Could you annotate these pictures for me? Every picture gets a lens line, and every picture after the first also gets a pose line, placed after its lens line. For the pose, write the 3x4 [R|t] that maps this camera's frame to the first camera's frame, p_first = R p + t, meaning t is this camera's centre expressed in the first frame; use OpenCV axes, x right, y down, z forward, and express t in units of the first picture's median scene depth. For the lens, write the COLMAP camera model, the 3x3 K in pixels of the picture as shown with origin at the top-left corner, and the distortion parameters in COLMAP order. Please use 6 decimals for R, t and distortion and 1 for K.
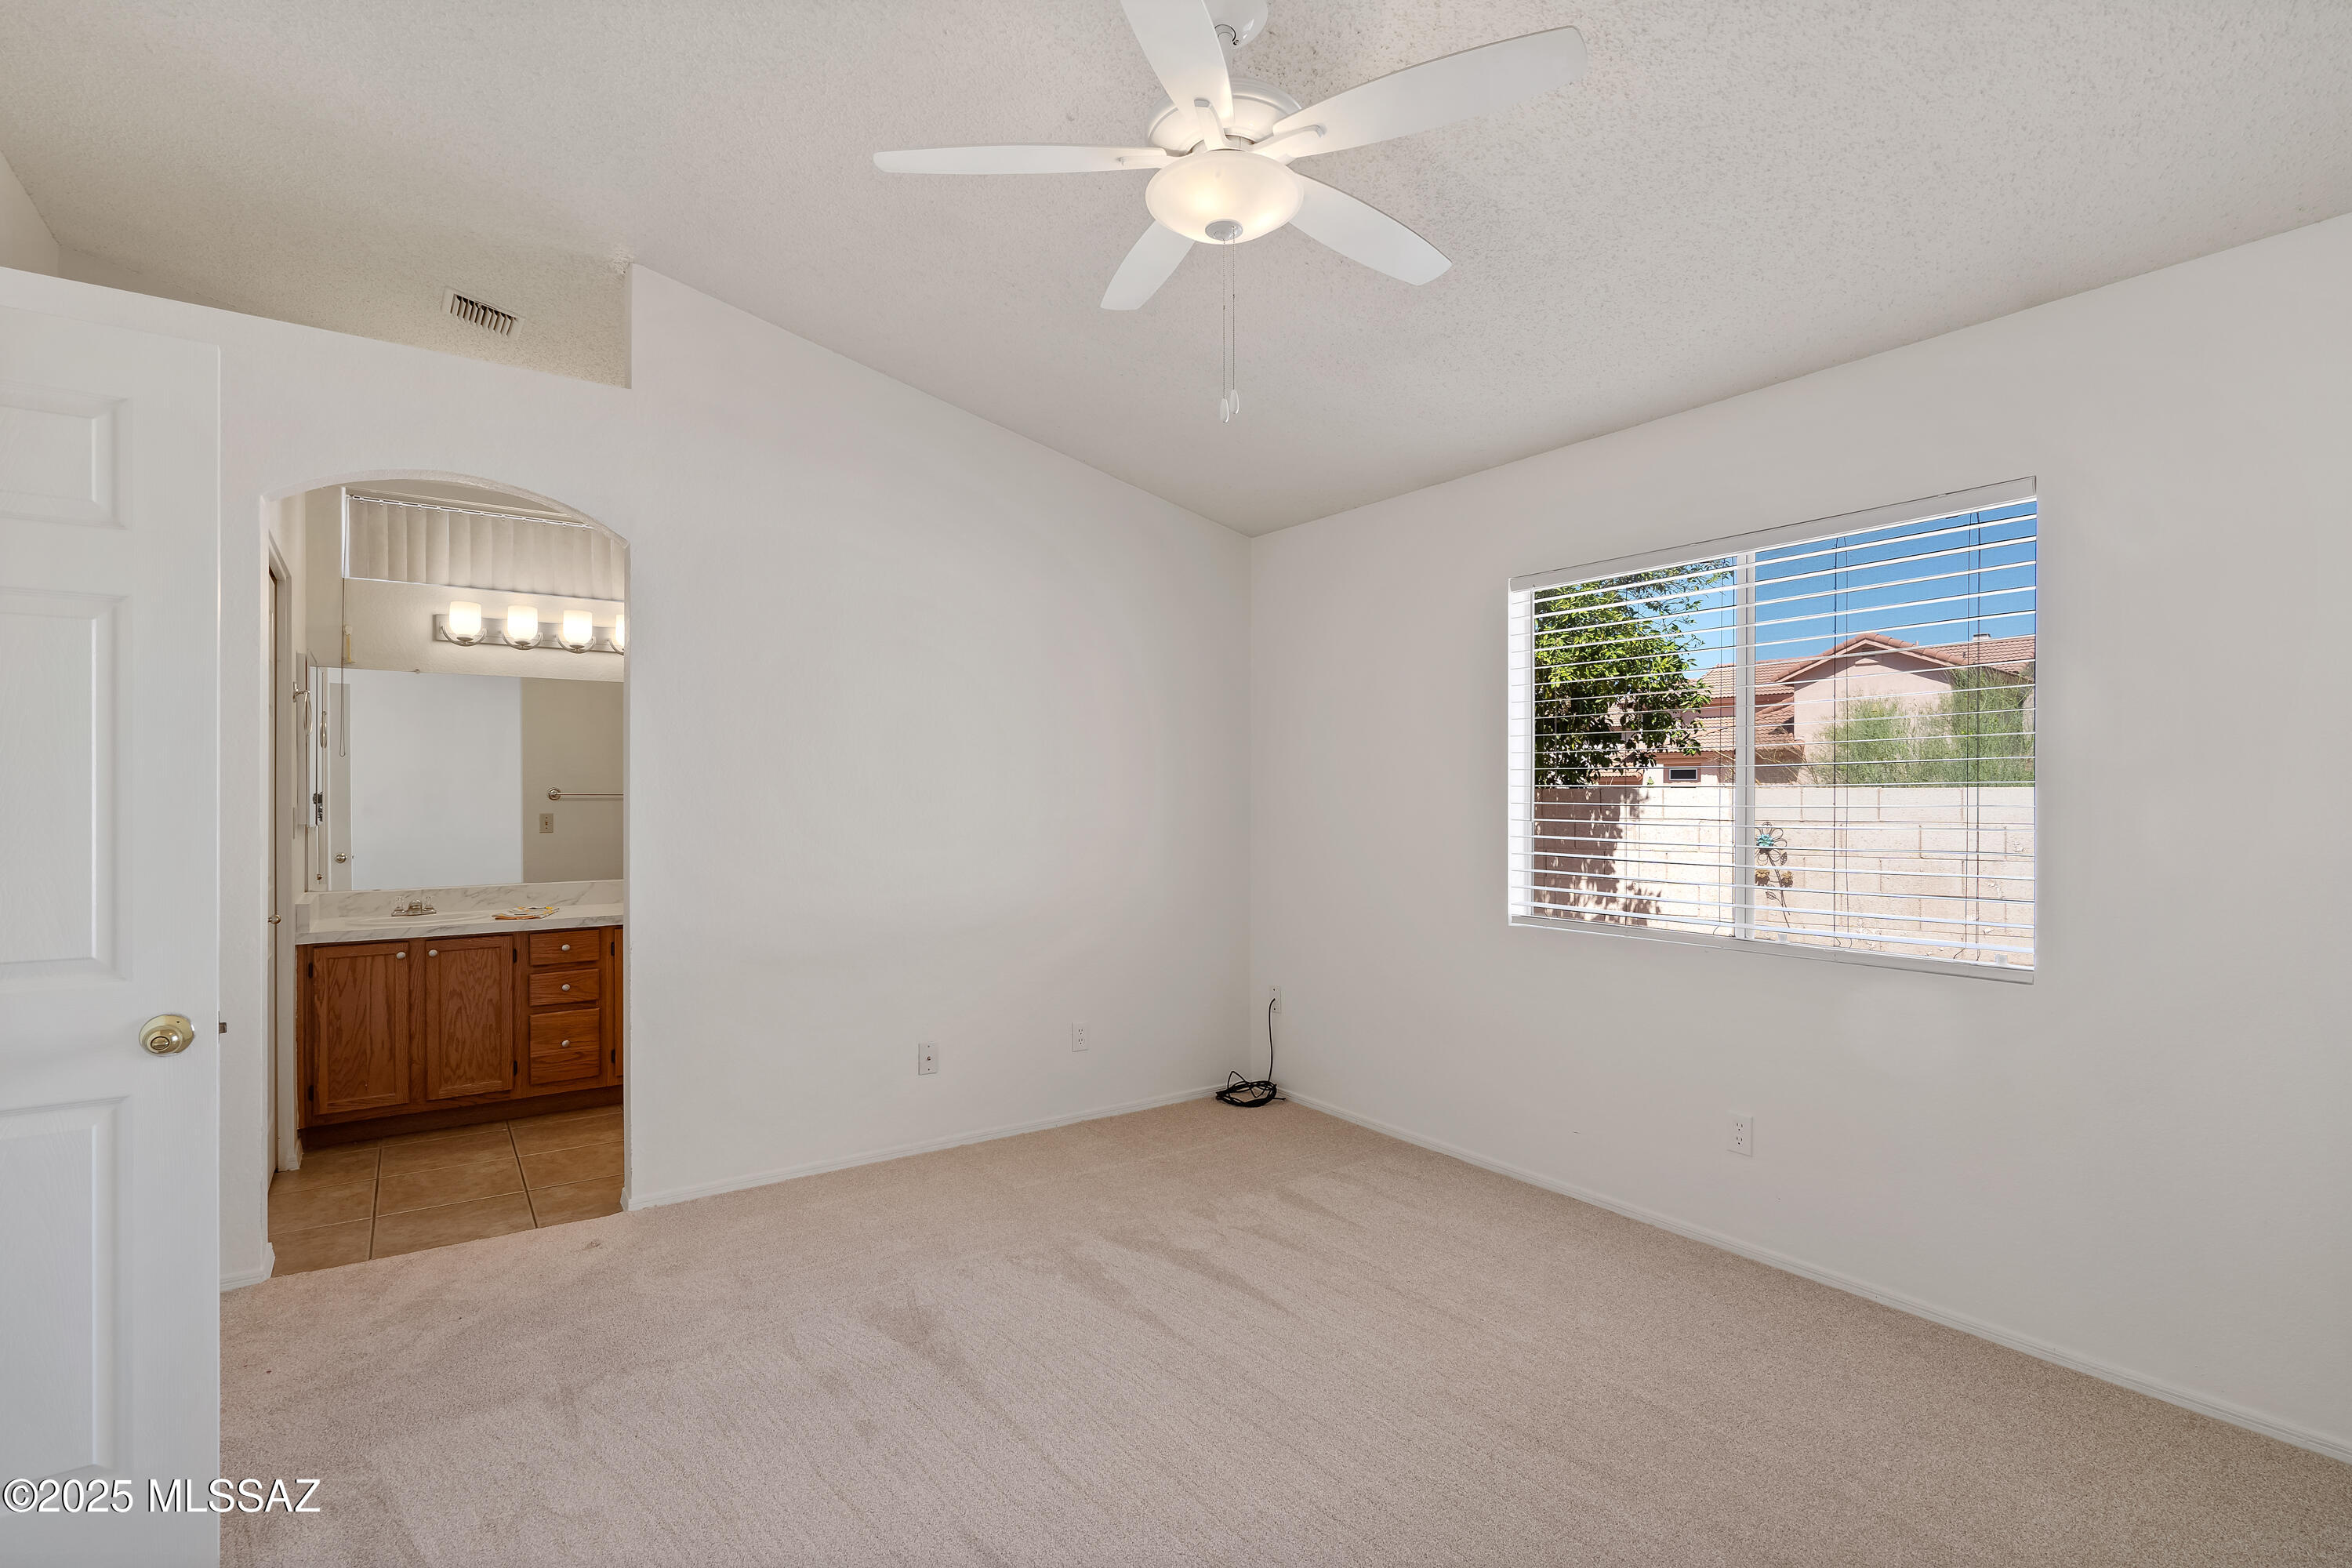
lens RADIAL K [[1096.4, 0, 1179.2], [0, 1096.4, 789.8], [0, 0, 1]] dist [0.001139, 0.001332]
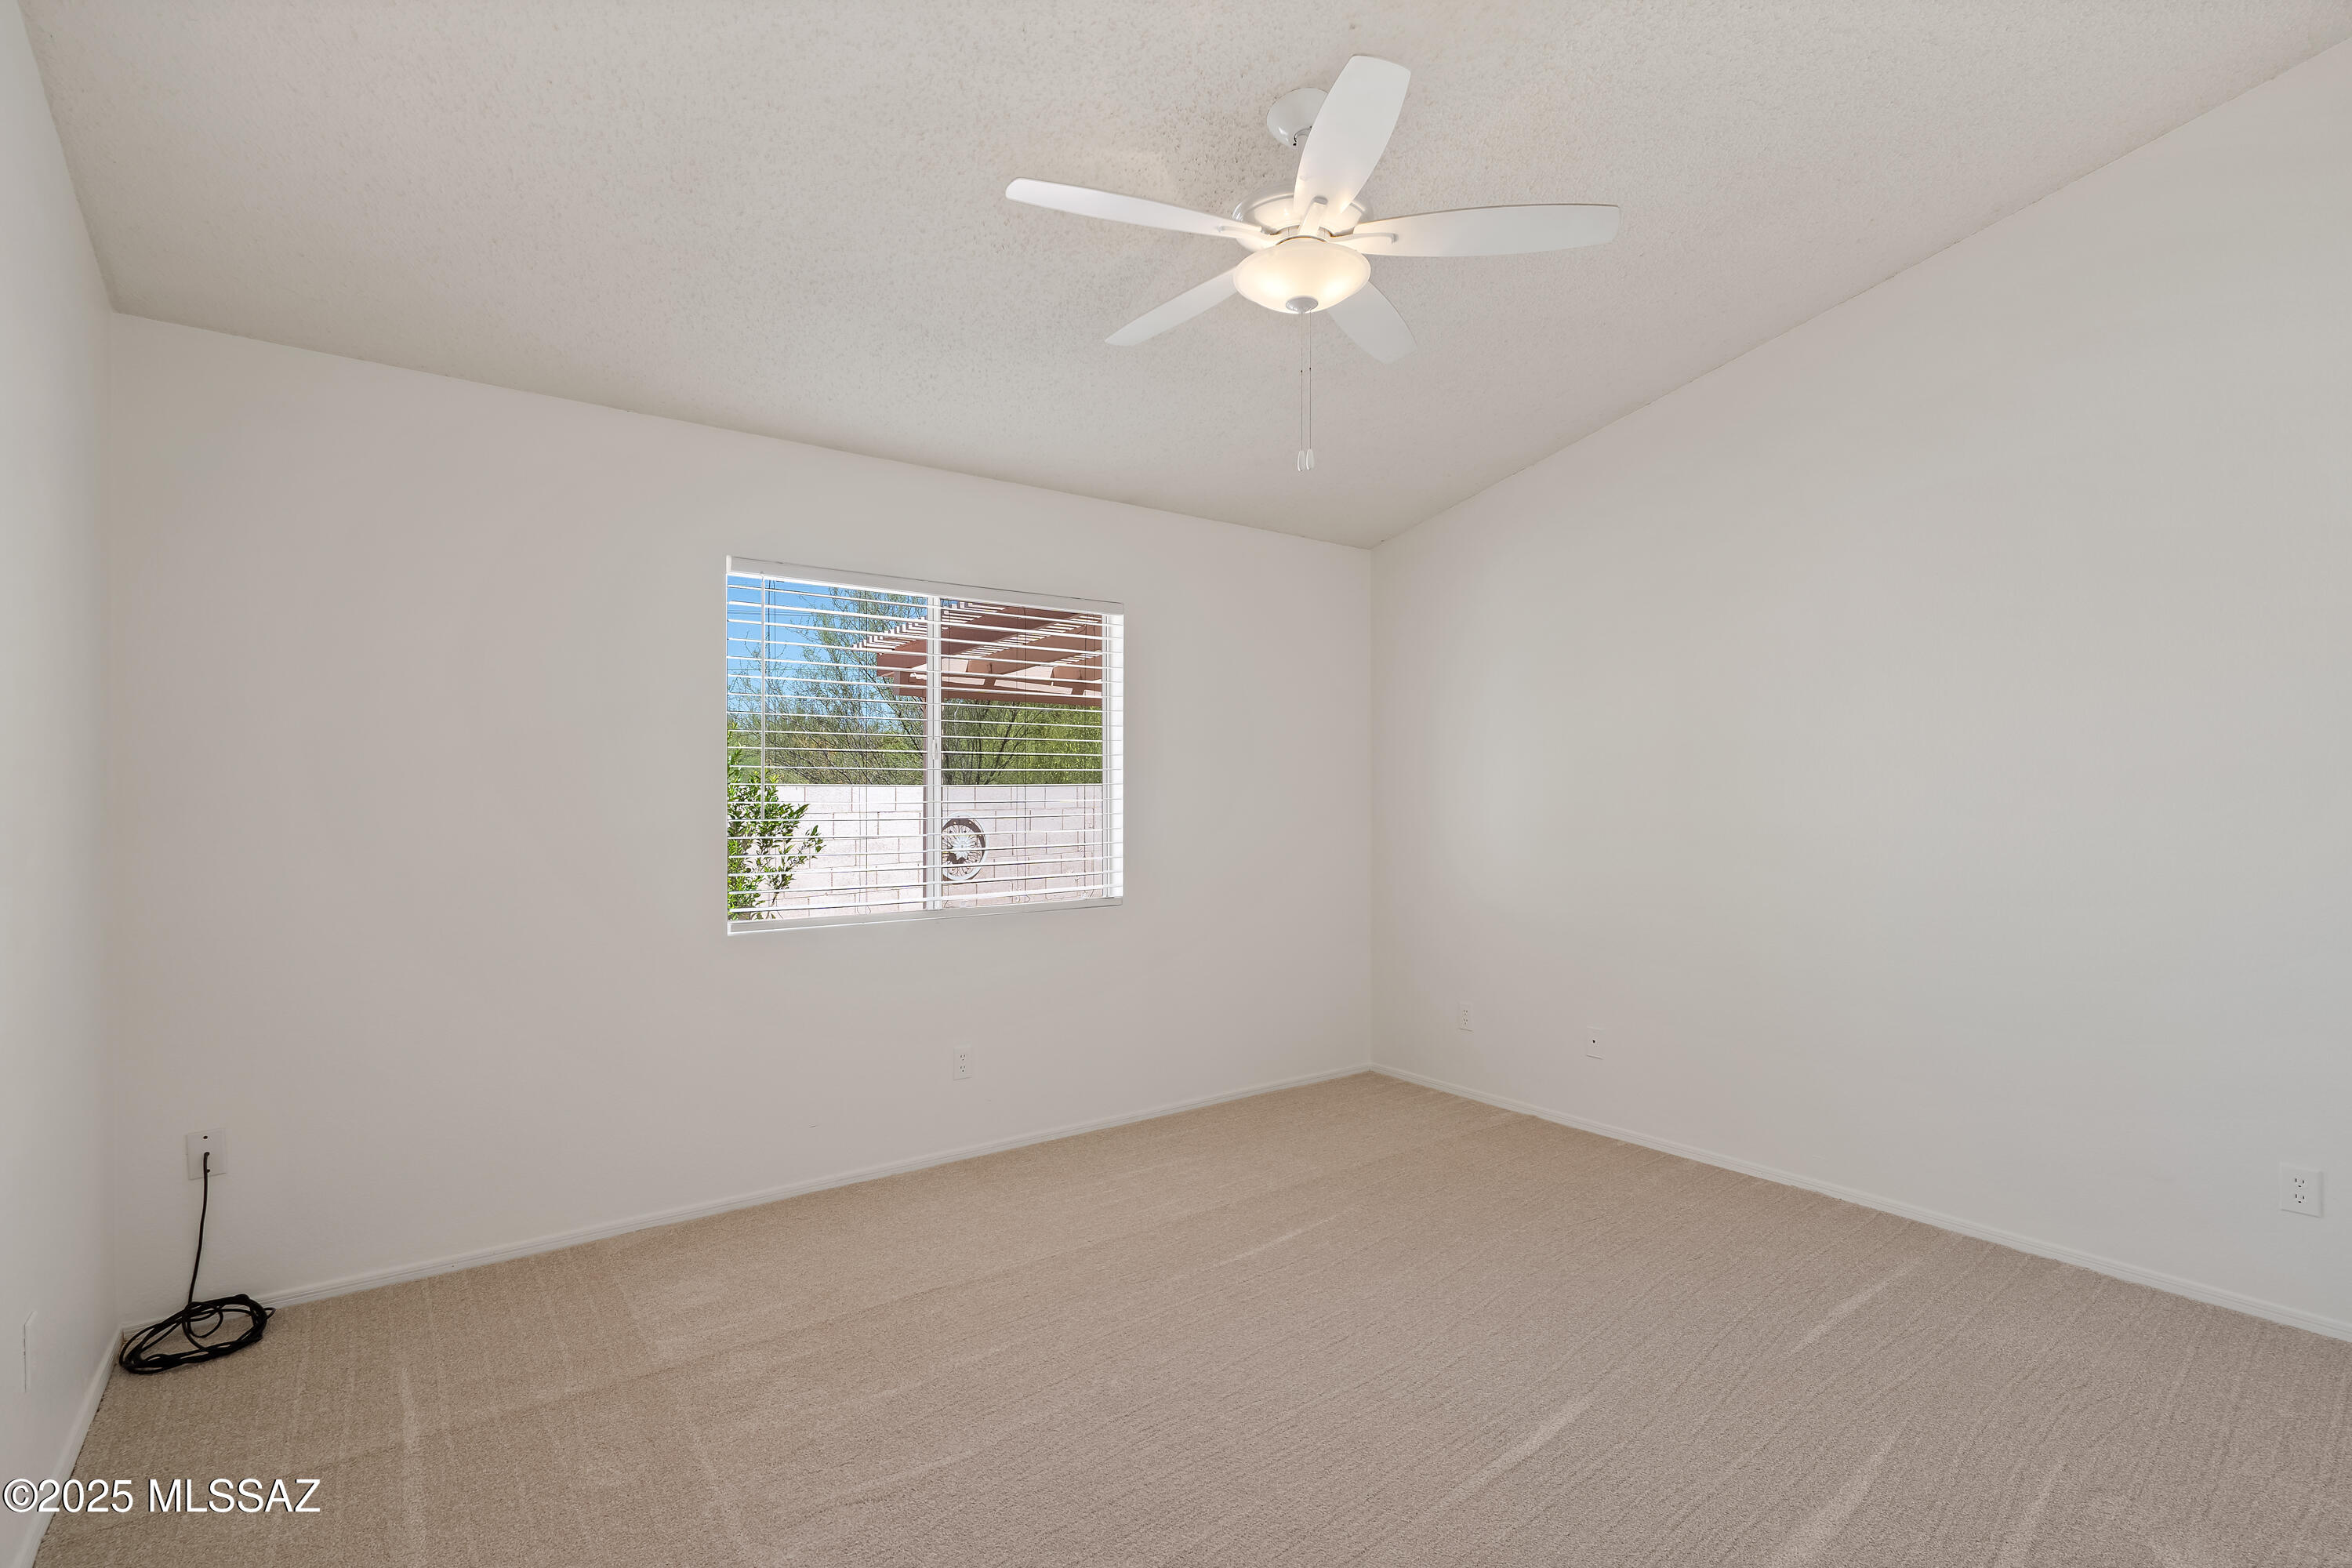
lens RADIAL K [[1096.4, 0, 1179.2], [0, 1096.4, 789.8], [0, 0, 1]] dist [0.001139, 0.001332]
pose [[-0.012959, -0.000580, 0.999916, -0.767515], [-0.004525, 0.999990, 0.000522, -0.001044], [-0.999906, -0.004518, -0.012962, 0.792188]]
